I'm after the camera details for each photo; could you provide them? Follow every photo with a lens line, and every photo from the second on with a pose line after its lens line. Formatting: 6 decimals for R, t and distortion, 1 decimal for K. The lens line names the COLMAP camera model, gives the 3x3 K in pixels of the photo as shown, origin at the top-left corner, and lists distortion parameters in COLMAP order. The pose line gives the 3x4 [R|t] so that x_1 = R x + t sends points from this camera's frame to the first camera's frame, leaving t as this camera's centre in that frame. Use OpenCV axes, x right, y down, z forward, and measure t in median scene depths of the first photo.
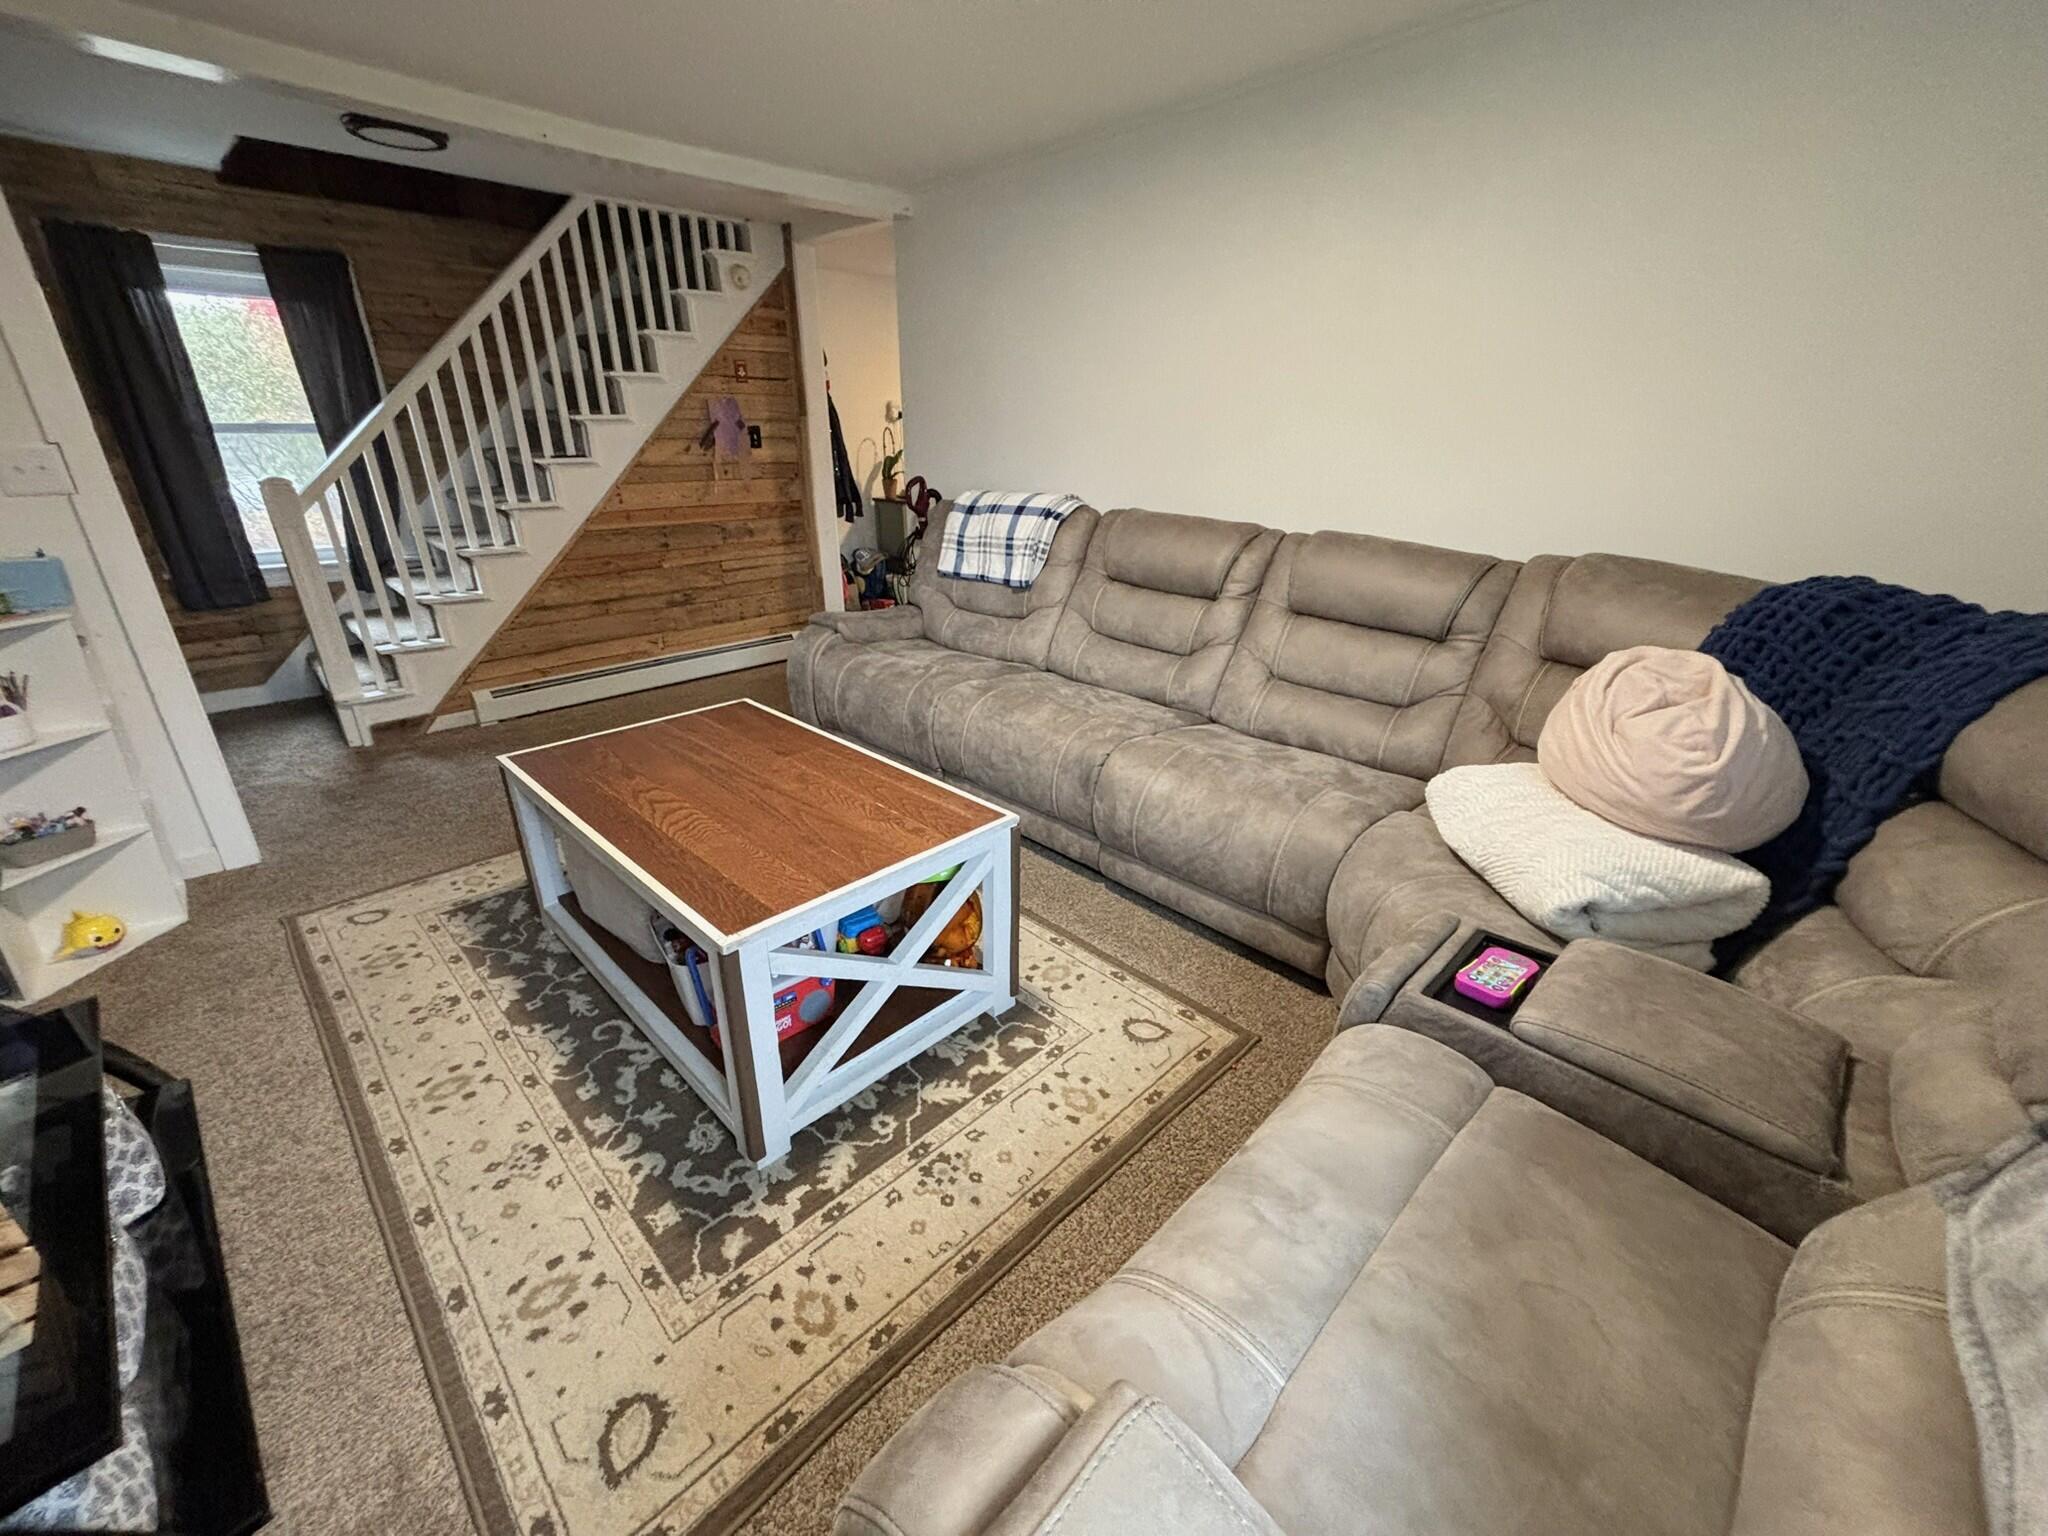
lens RADIAL K [[845.0, 0, 1024.0], [0, 845.0, 768.0], [0, 0, 1]] dist [-0.012455, 0.009060]
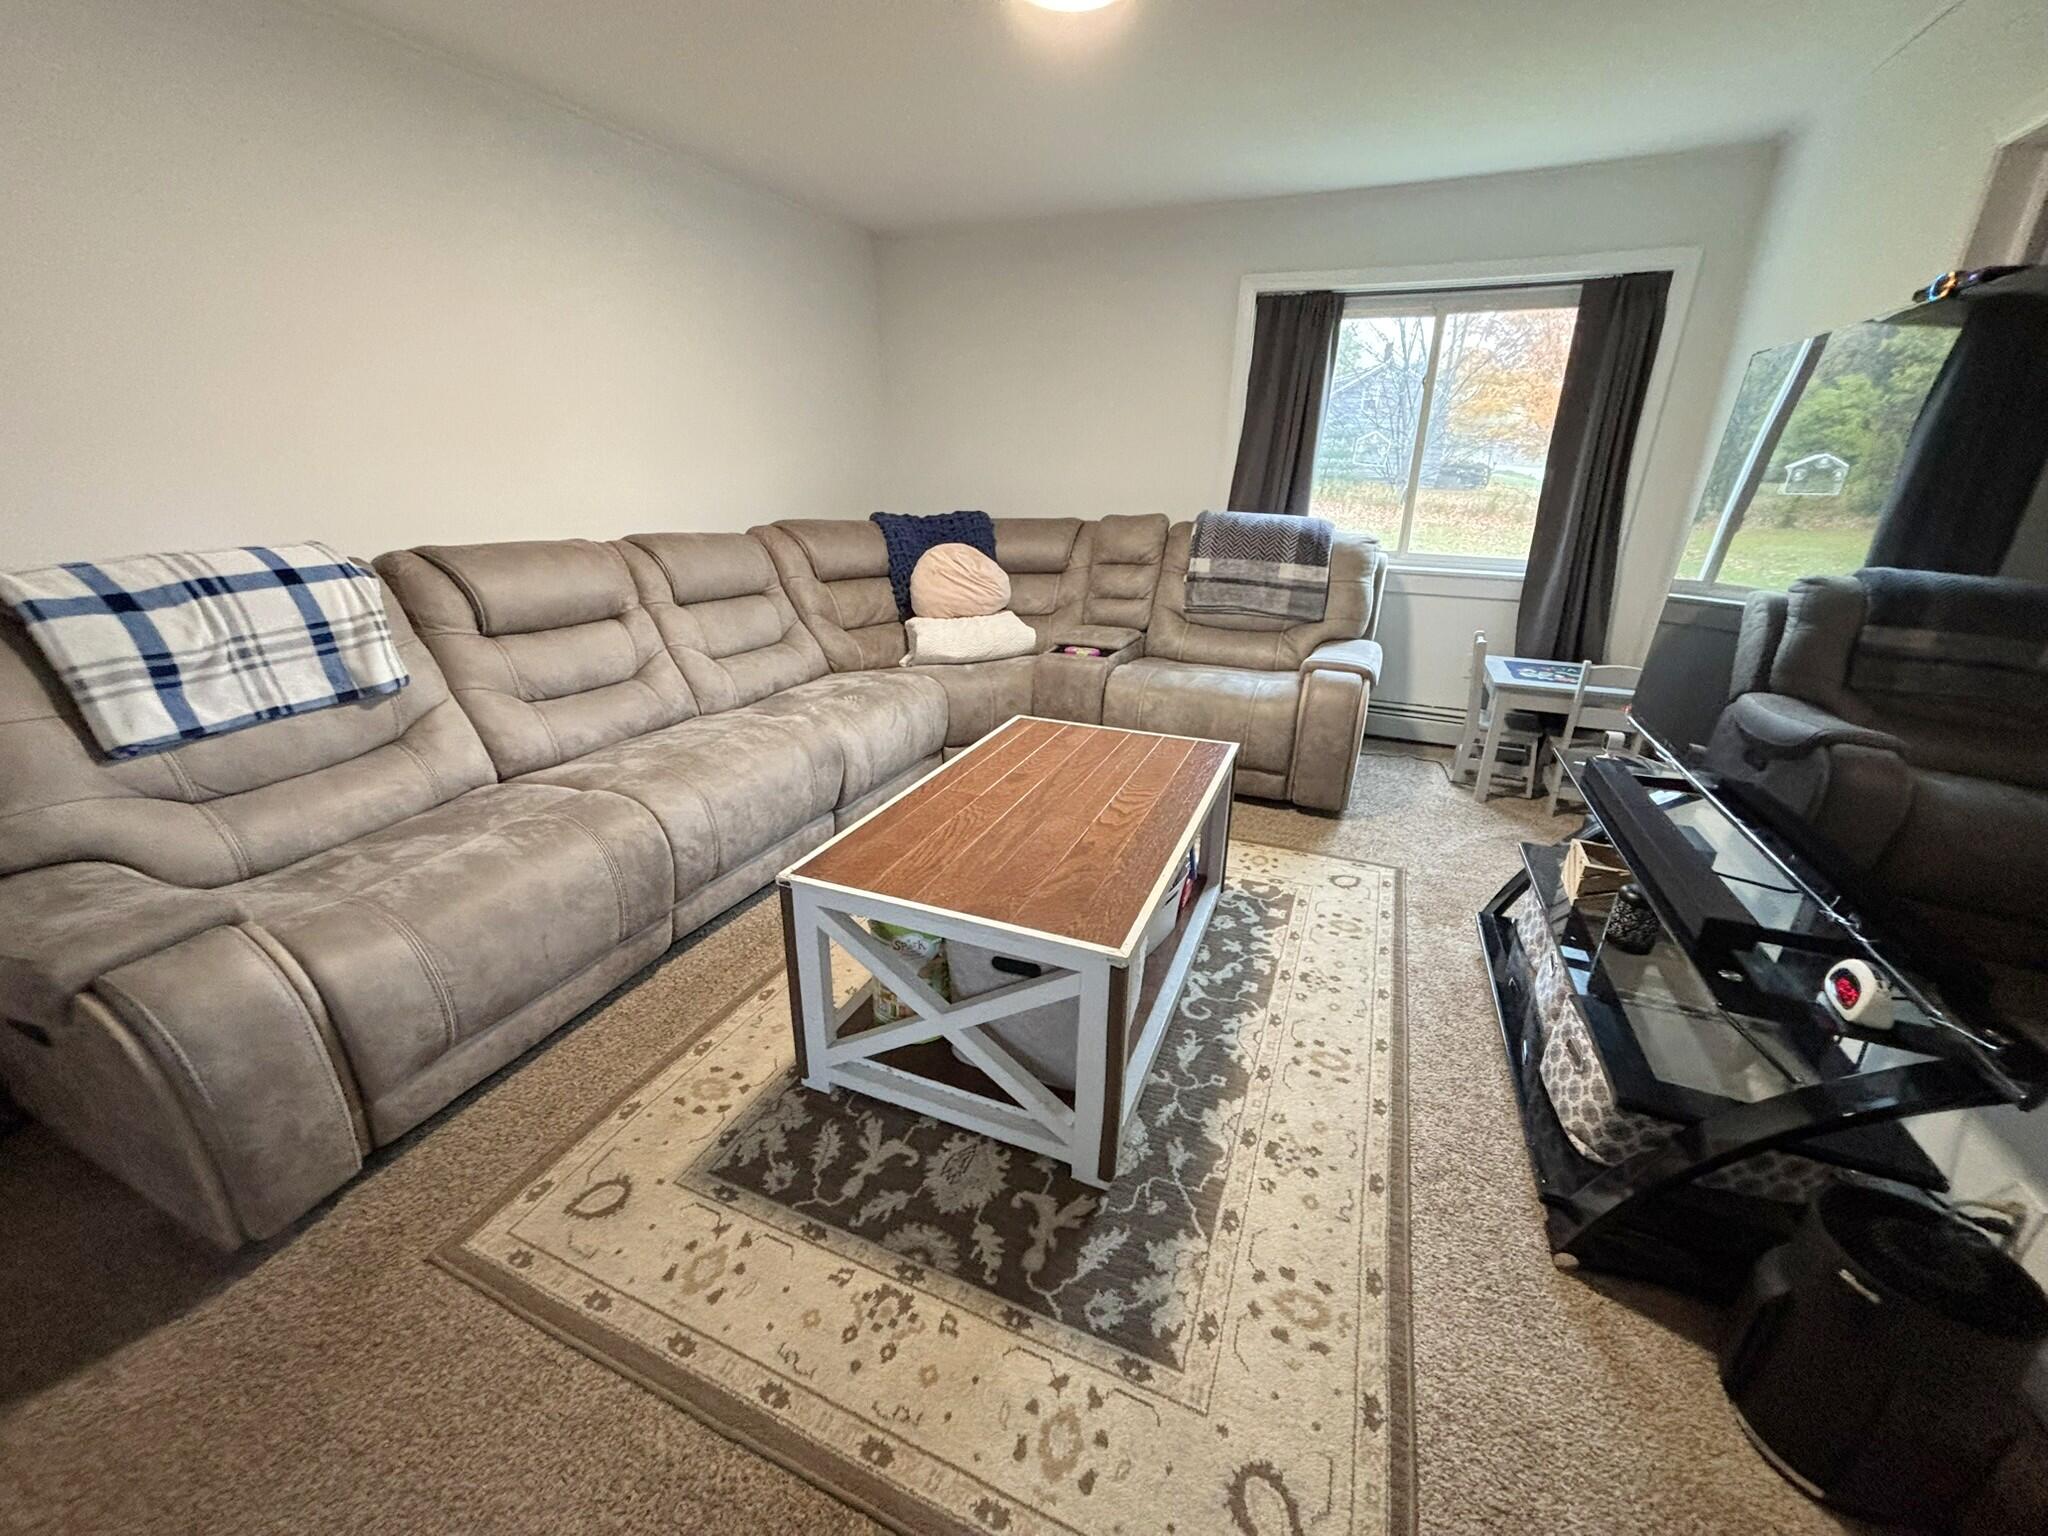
lens RADIAL K [[831.2, 0, 1027.2], [0, 831.2, 757.5], [0, 0, 1]] dist [-0.007654, 0.008095]
pose [[-0.381568, -0.319020, 0.867544, -1.268766], [0.331491, 0.828895, 0.450606, -0.514014], [-0.862855, 0.459520, -0.210528, 1.313443]]
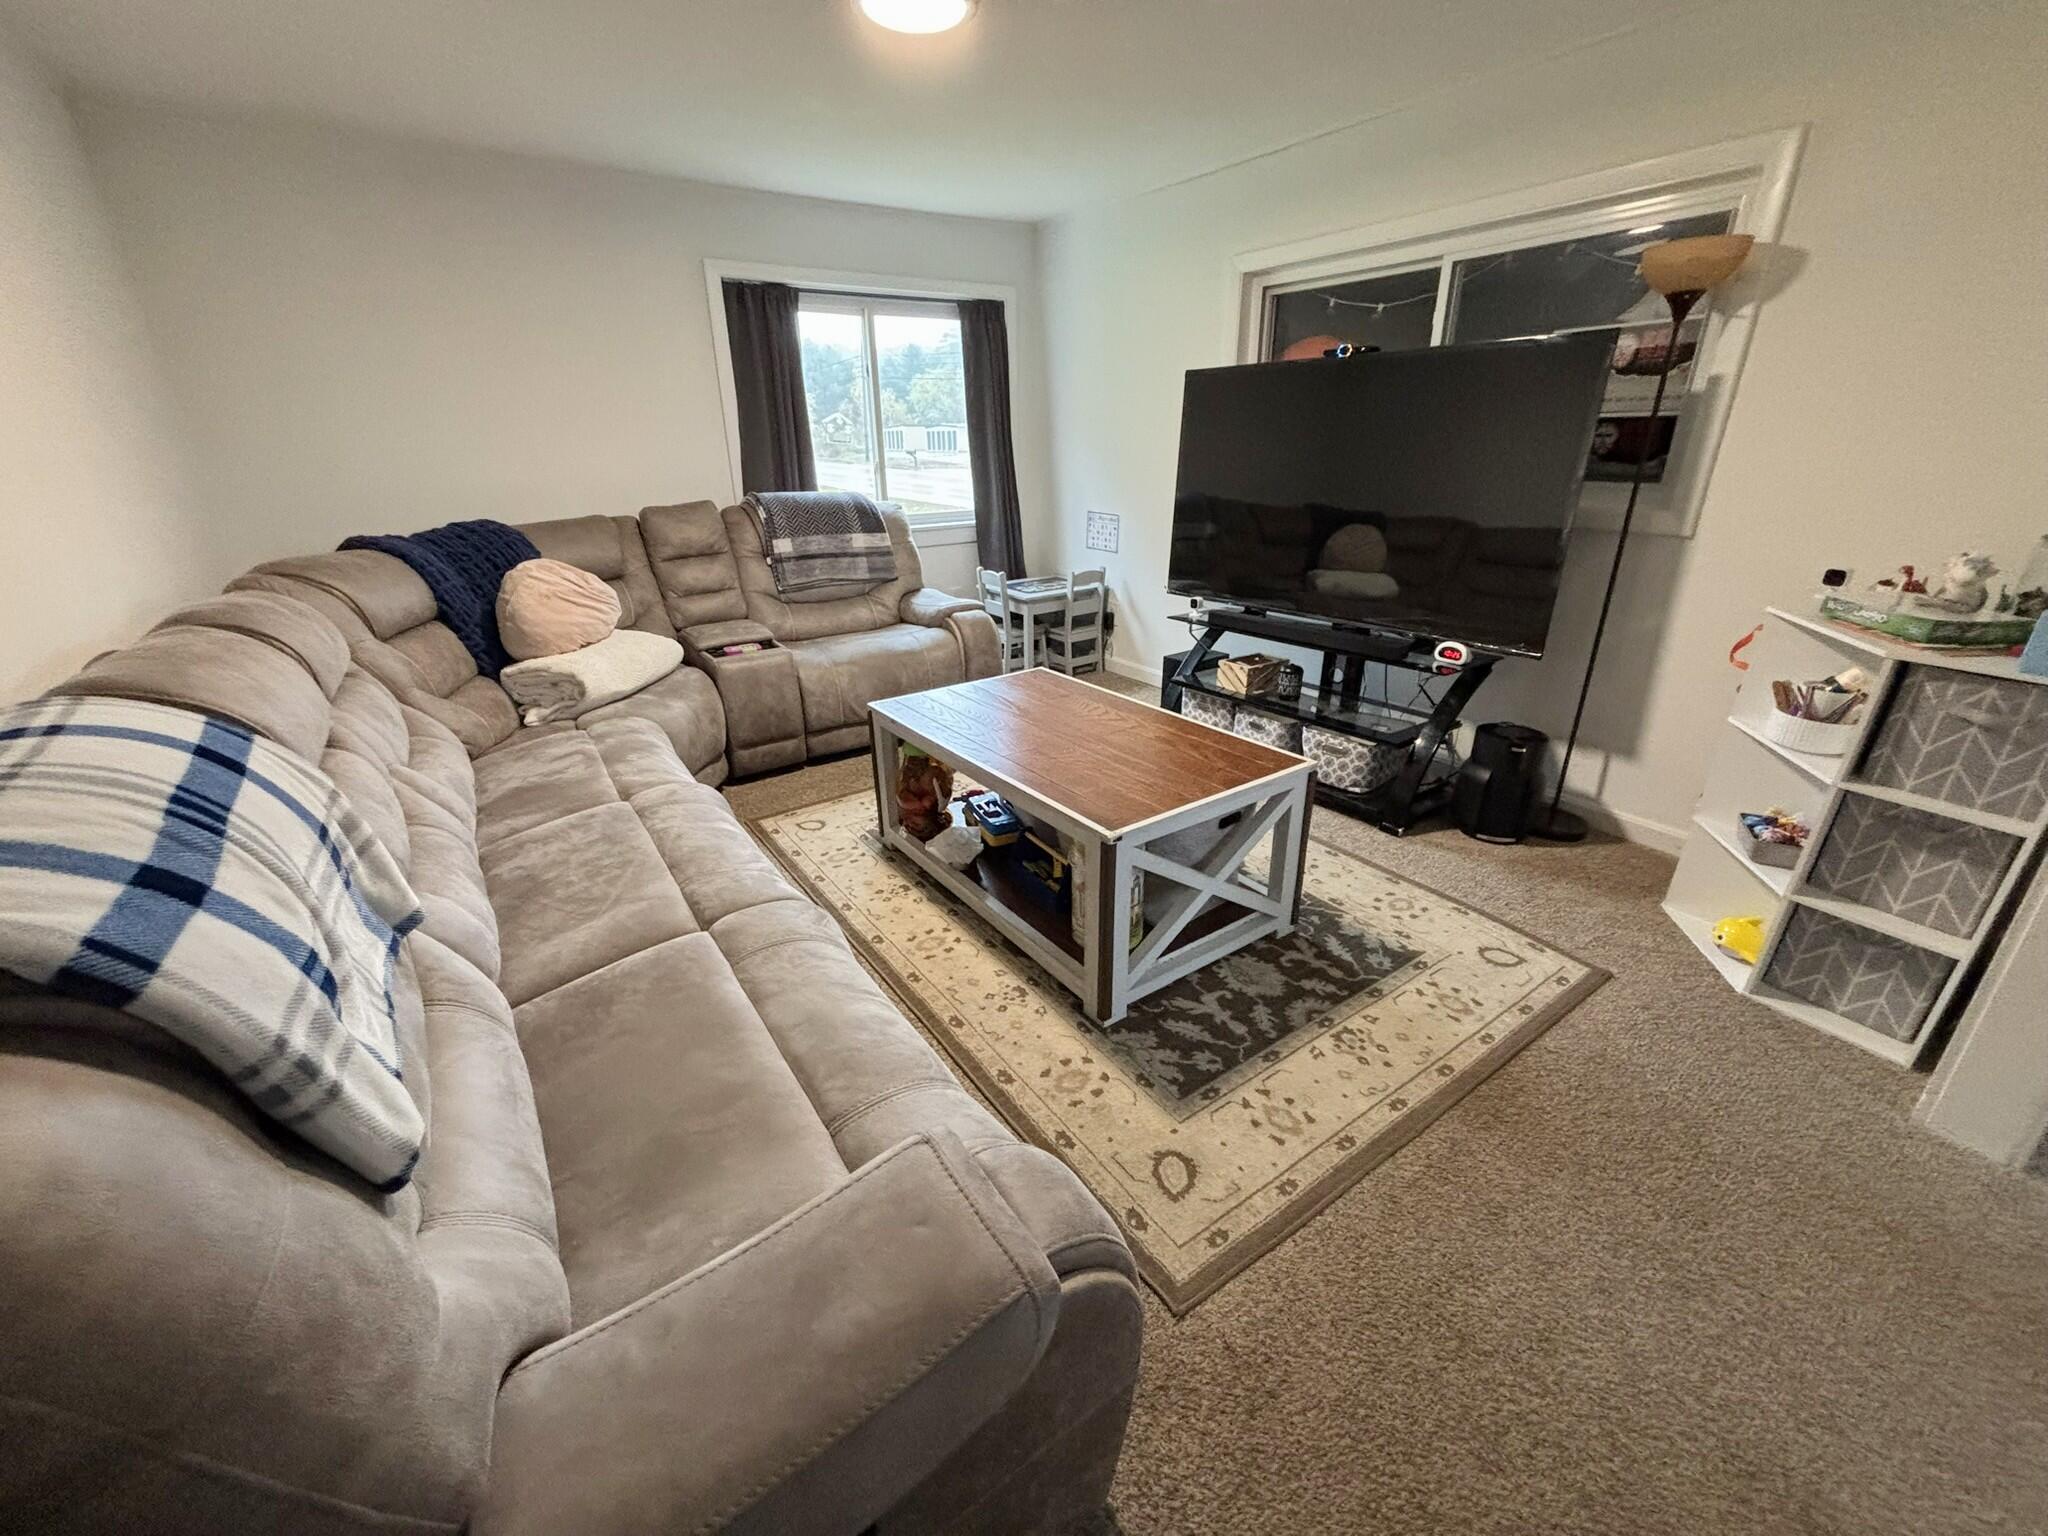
lens RADIAL K [[794.6, 0, 1020.3], [0, 794.6, 773.9], [0, 0, 1]] dist [-0.009387, -0.000097]
pose [[-0.982937, -0.057842, 0.174612, -0.517248], [0.082416, 0.710168, 0.699192, -0.790685], [-0.164446, 0.701652, -0.693283, 1.991784]]
